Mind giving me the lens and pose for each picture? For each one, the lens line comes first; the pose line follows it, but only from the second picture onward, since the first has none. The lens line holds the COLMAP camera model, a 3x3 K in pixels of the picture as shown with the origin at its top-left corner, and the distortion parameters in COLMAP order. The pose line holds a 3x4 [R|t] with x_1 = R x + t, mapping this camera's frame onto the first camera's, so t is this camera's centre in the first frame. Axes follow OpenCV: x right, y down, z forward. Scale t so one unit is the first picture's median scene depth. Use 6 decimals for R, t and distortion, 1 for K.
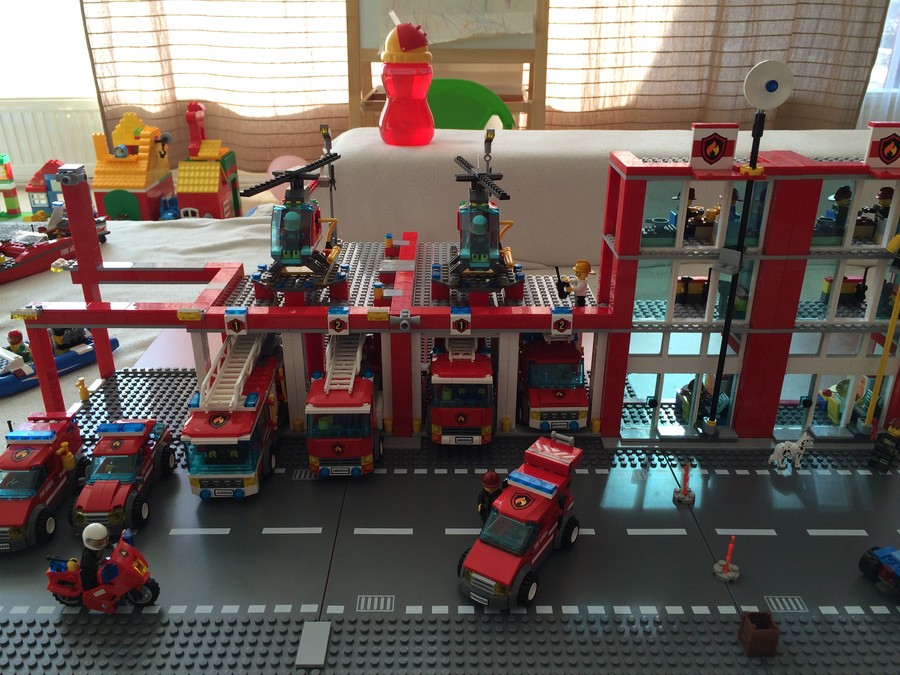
lens RADIAL K [[767.6, 0, 443.8], [0, 767.6, 329.6], [0, 0, 1]] dist [0.047478, -0.076745]
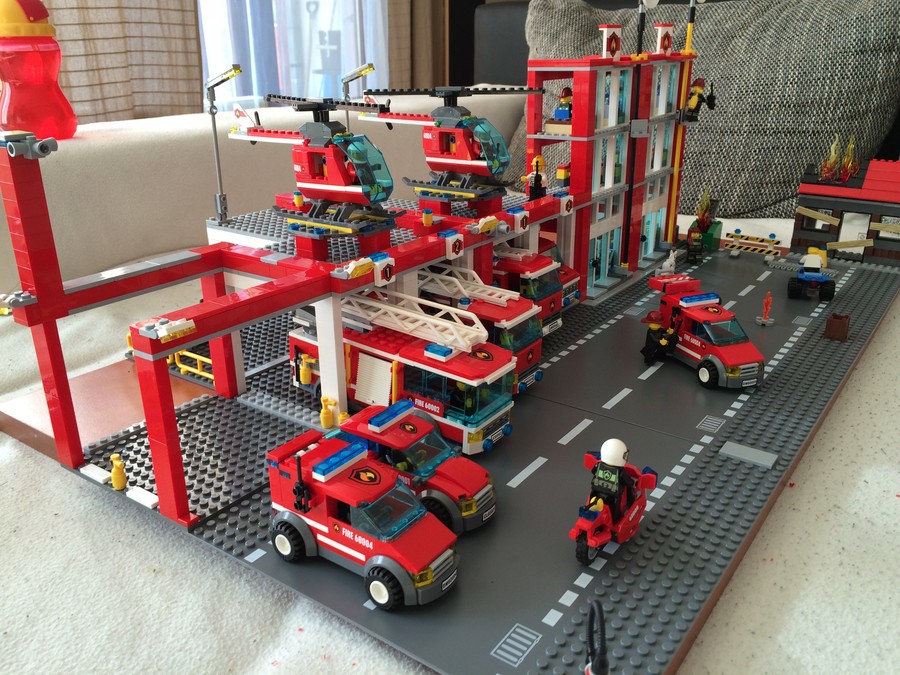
lens RADIAL K [[767.6, 0, 450.5], [0, 767.6, 338.8], [0, 0, 1]] dist [0.047478, -0.076745]
pose [[0.594421, -0.301977, 0.745301, -0.871800], [0.330827, 0.936581, 0.115625, -0.012079], [-0.732951, 0.177835, 0.656626, 0.407762]]
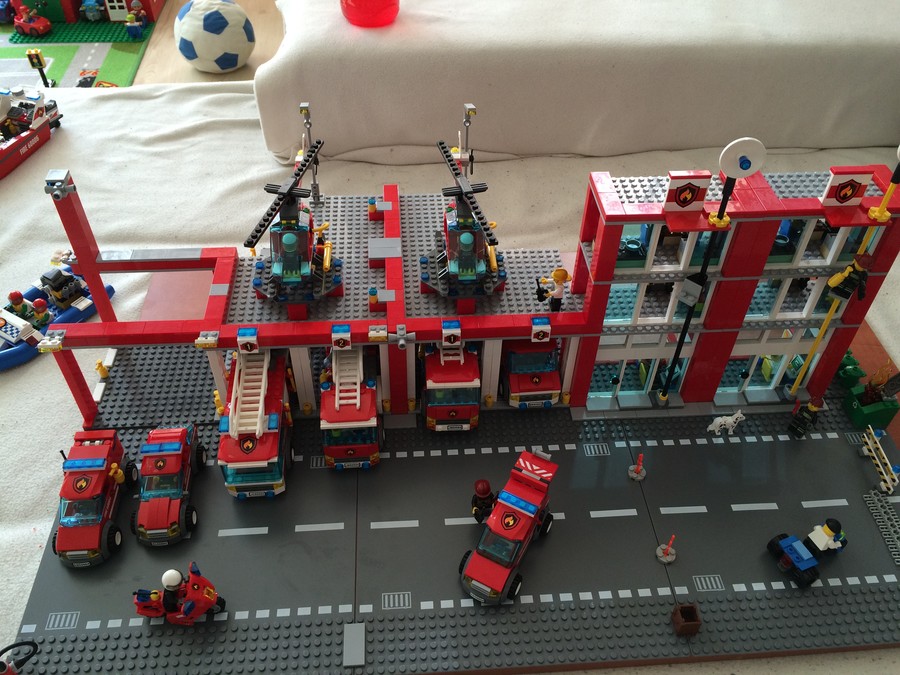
lens RADIAL K [[767.6, 0, 444.7], [0, 767.6, 338.3], [0, 0, 1]] dist [0.047478, -0.076745]
pose [[0.997652, -0.035290, 0.058689, -0.053592], [0.013383, 0.940944, 0.338297, -0.384596], [-0.067161, -0.336718, 0.939207, -0.051329]]
